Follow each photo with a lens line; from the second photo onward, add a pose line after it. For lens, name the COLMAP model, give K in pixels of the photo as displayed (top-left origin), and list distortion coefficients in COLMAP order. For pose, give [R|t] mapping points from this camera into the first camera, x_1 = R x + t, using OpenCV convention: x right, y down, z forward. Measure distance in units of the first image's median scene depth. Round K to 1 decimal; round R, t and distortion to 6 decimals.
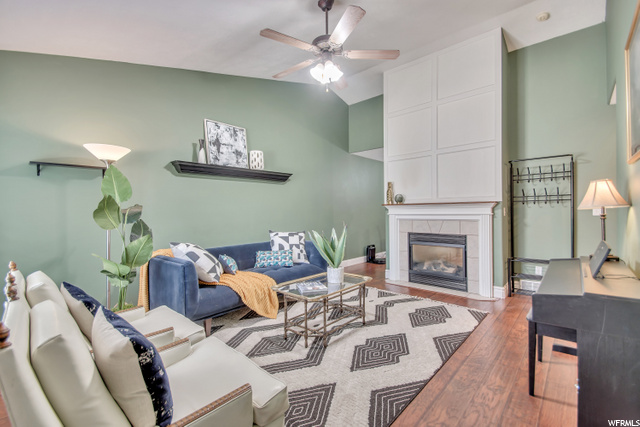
lens RADIAL K [[285.6, 0, 315.0], [0, 285.6, 212.5], [0, 0, 1]] dist [0.053235, -0.029750]
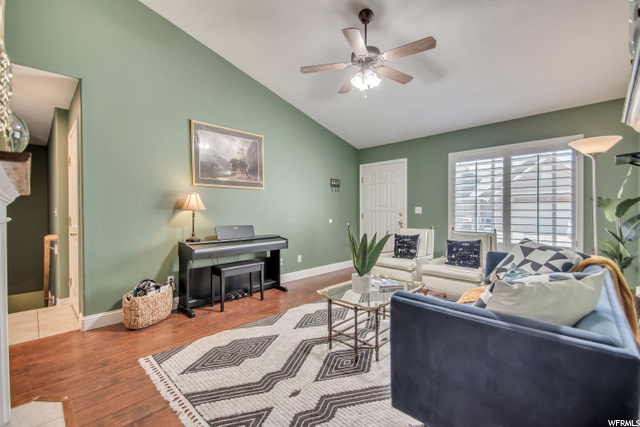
lens RADIAL K [[285.6, 0, 315.0], [0, 285.6, 212.5], [0, 0, 1]] dist [0.053235, -0.029750]
pose [[-0.998813, 0.017029, 0.045628, 0.116777], [0.017250, 0.999841, 0.004452, -0.000723], [-0.045545, 0.005233, -0.998949, 1.286663]]
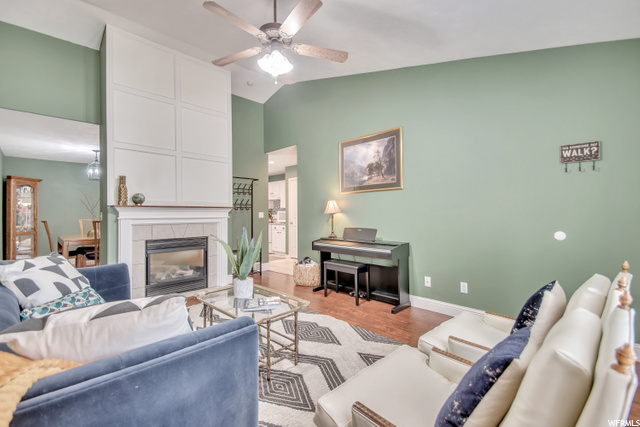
lens RADIAL K [[285.6, 0, 315.0], [0, 285.6, 212.5], [0, 0, 1]] dist [0.053235, -0.029750]
pose [[0.075372, 0.014986, 0.997043, -0.534065], [0.001981, 0.999883, -0.015178, 0.003381], [-0.997153, 0.003119, 0.075334, 0.498601]]
